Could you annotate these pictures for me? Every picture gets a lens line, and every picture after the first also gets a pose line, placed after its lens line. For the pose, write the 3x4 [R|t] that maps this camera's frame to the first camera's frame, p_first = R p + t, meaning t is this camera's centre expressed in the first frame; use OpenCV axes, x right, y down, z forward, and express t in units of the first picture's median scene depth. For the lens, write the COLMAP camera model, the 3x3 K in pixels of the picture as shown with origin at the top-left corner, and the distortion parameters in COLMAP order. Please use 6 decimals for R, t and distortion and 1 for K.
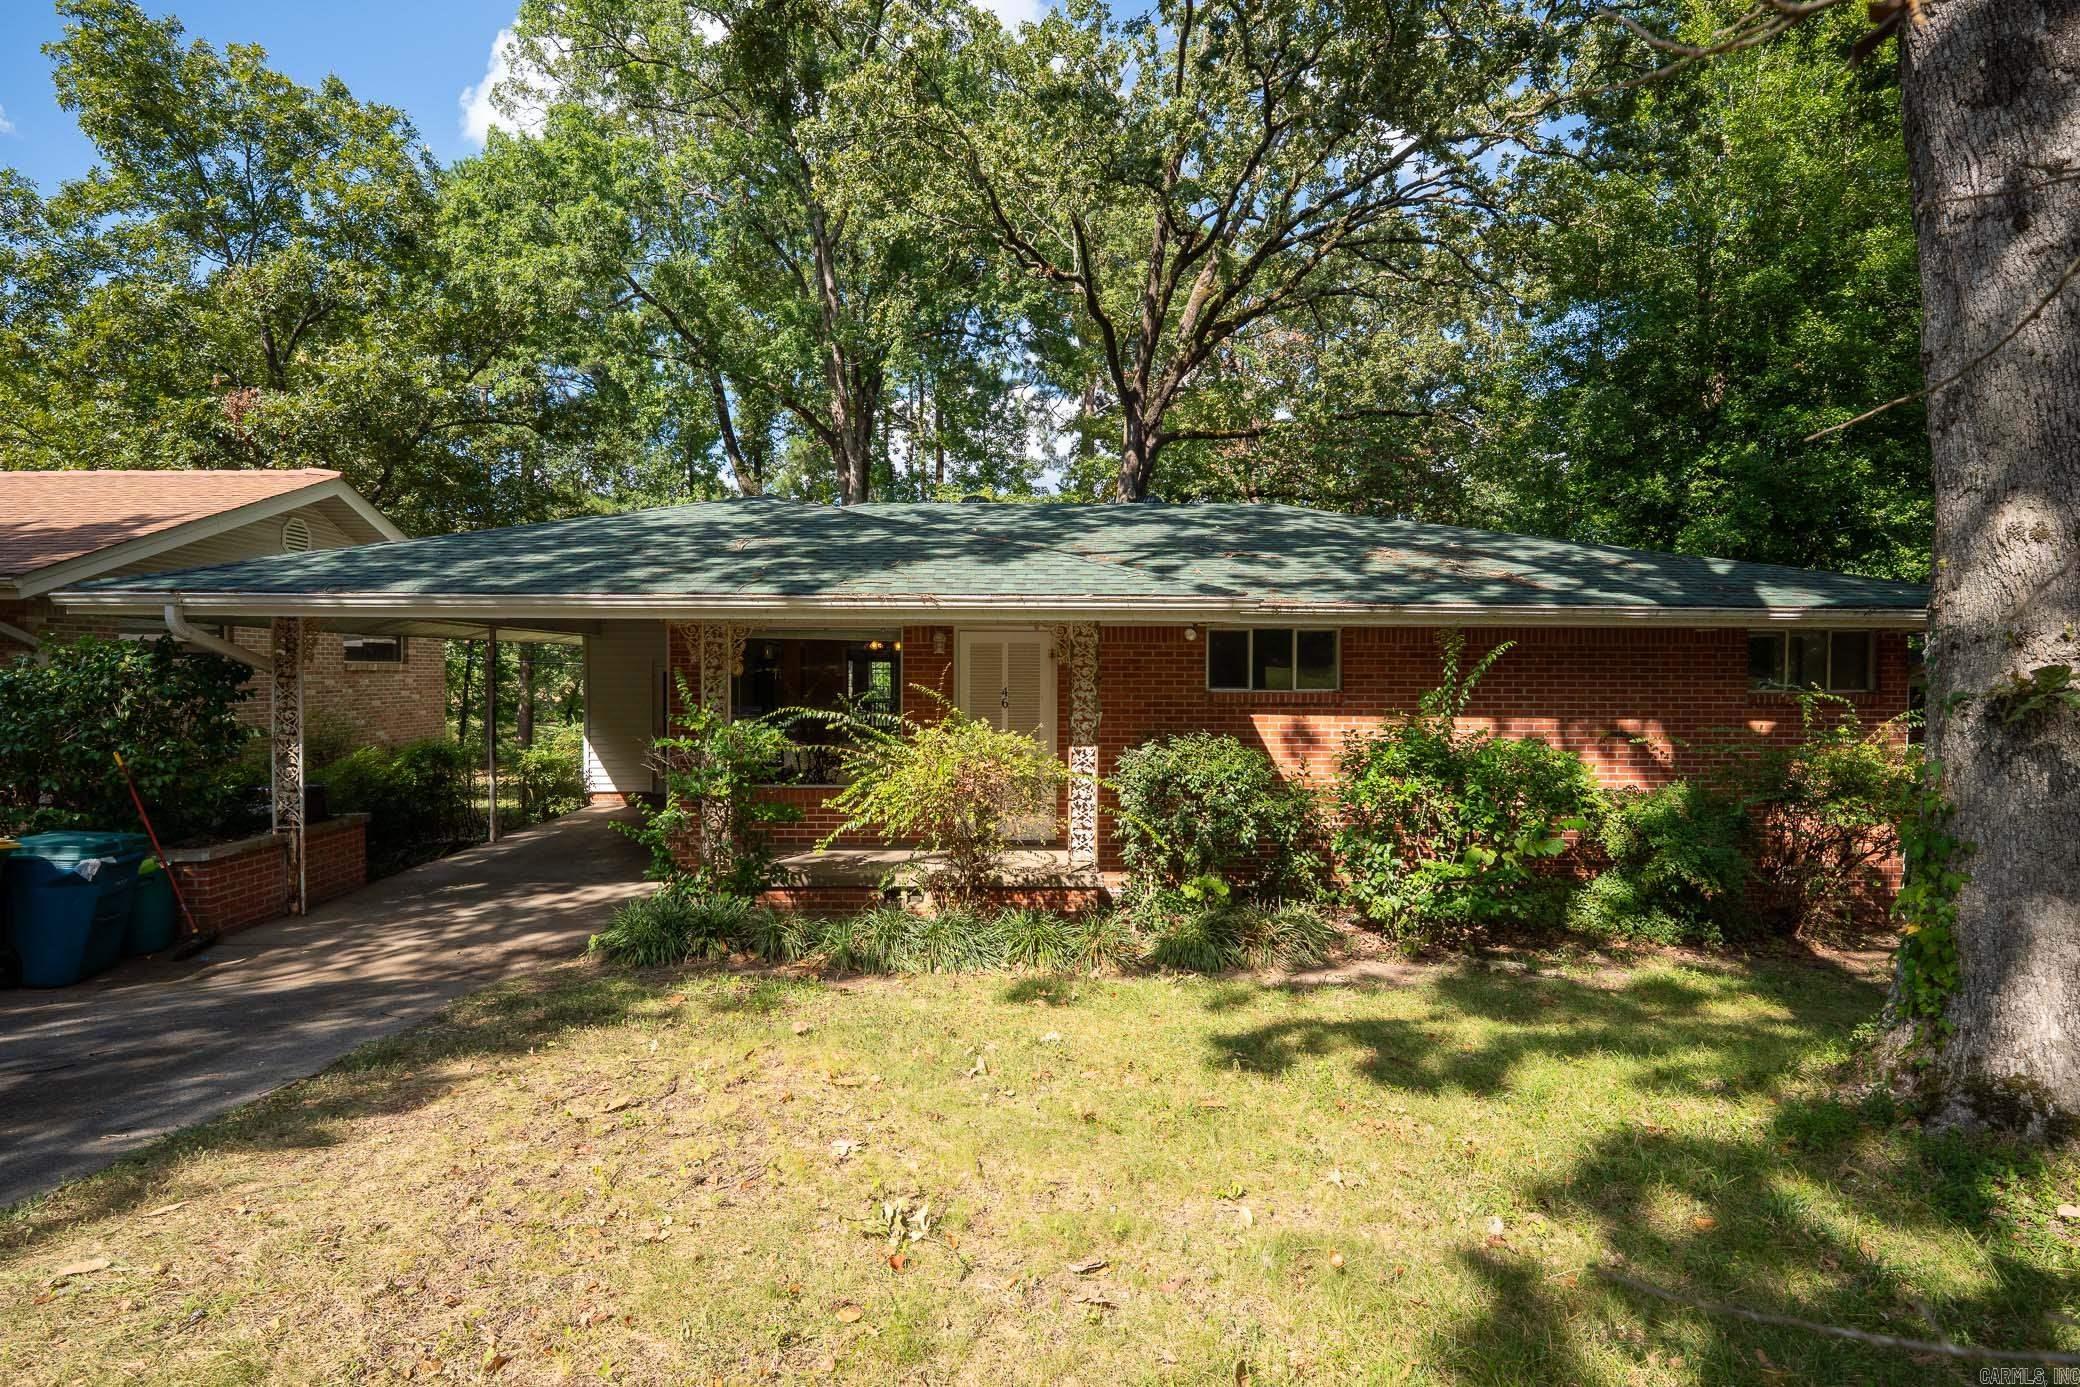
lens RADIAL K [[845.4, 0, 1045.4], [0, 845.4, 694.4], [0, 0, 1]] dist [-0.007866, -0.000290]
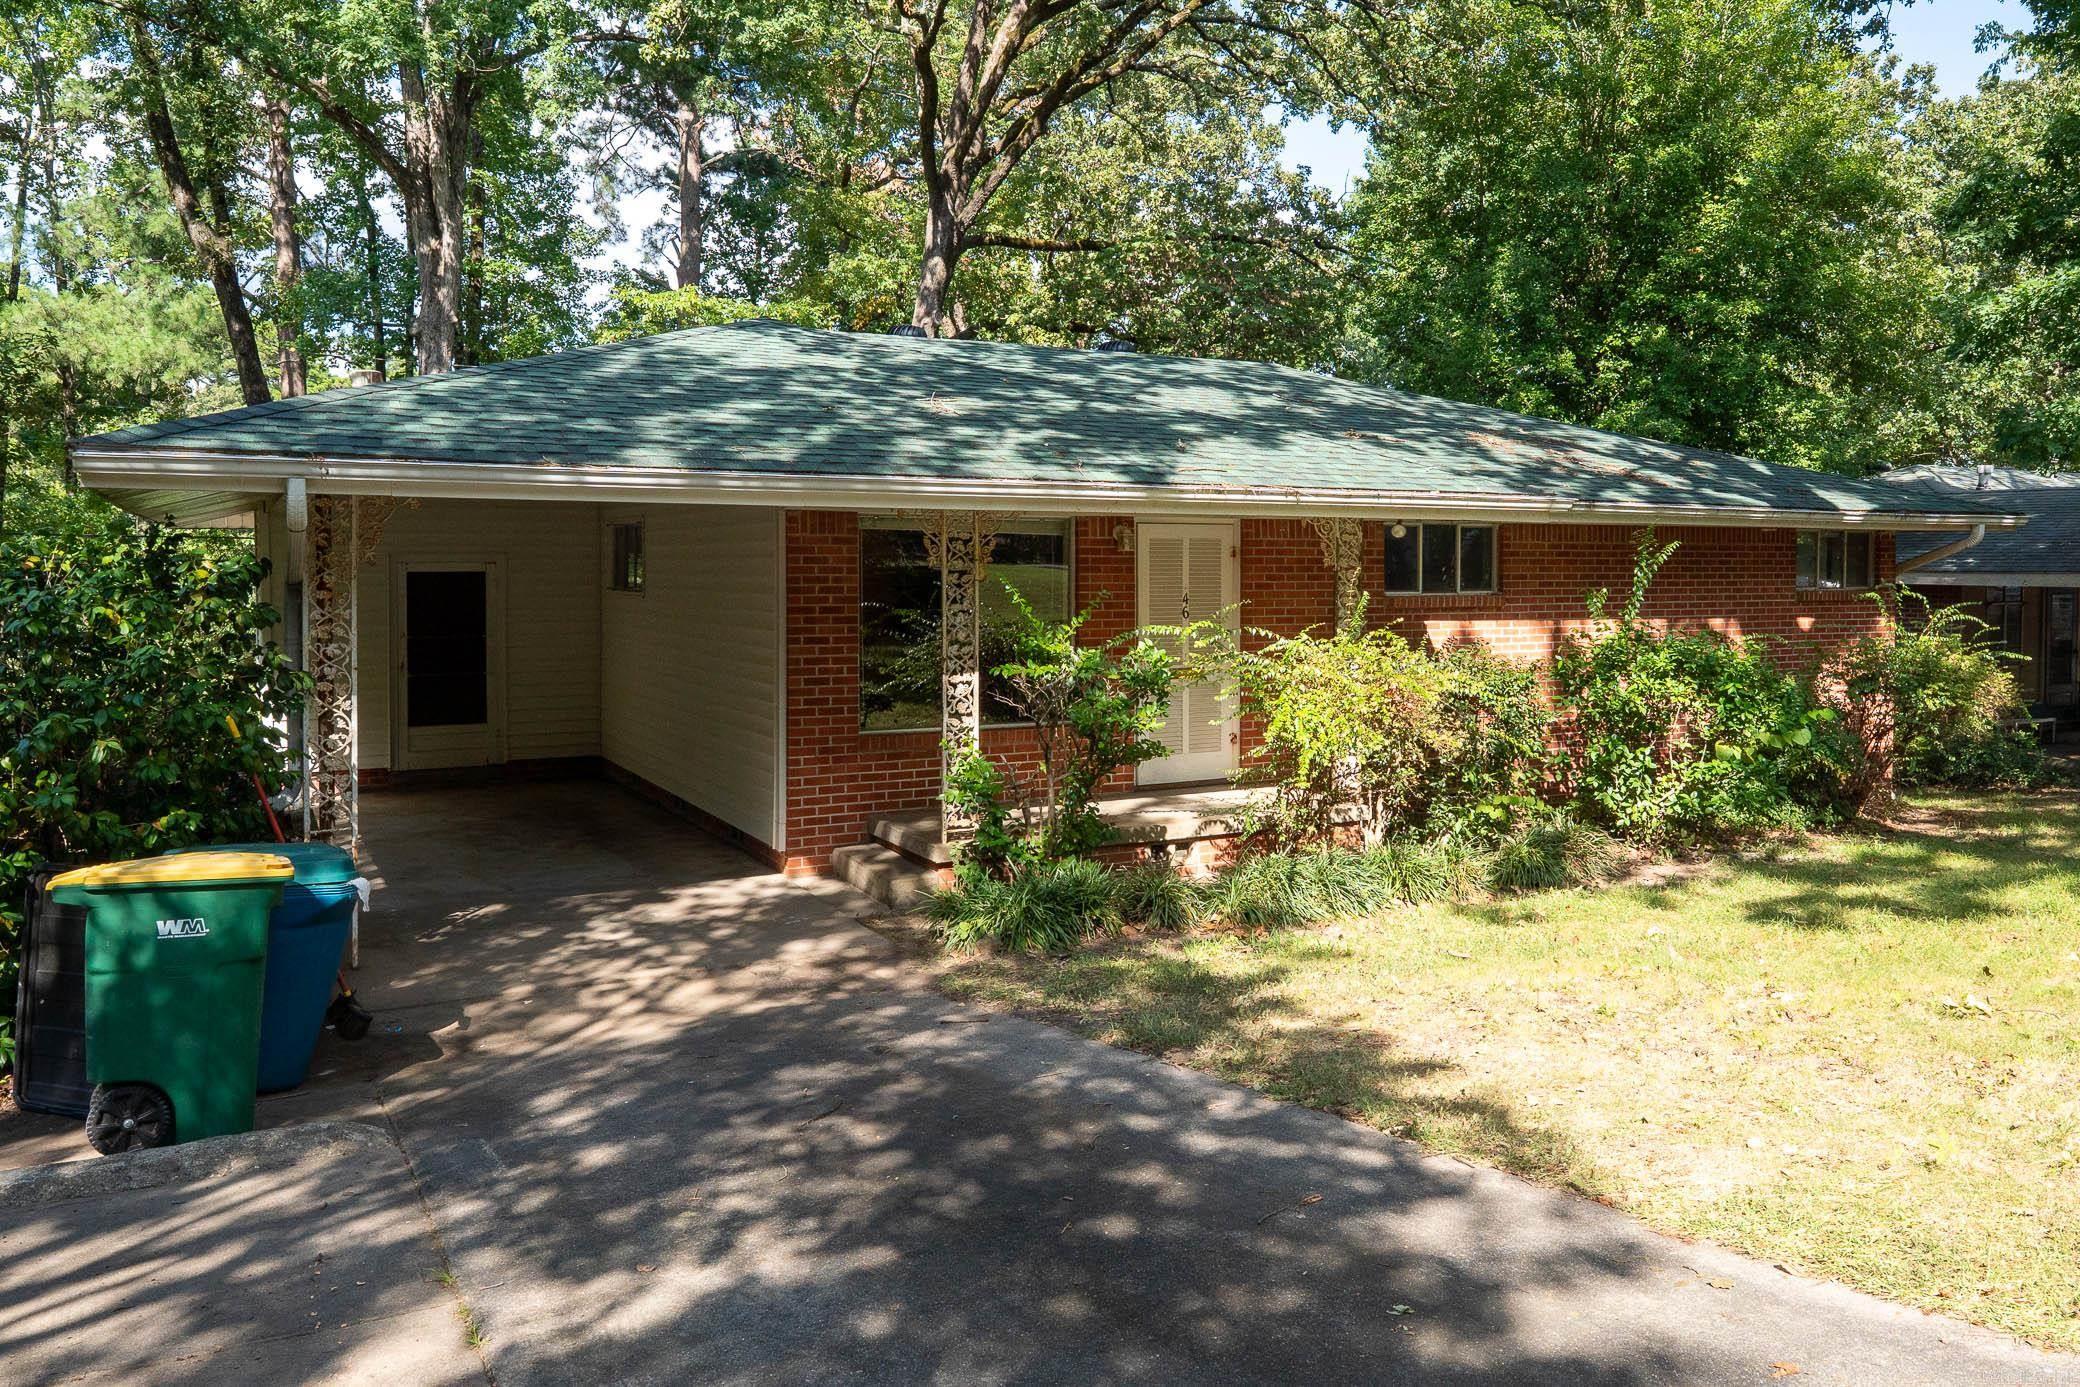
lens RADIAL K [[1282.5, 0, 1040.2], [0, 1282.5, 600.1], [0, 0, 1]] dist [-0.003522, -0.000870]
pose [[0.914192, -0.012689, 0.405082, -0.763322], [0.011275, 0.999919, 0.005877, -0.011855], [-0.405124, -0.000805, 0.914262, -0.079165]]
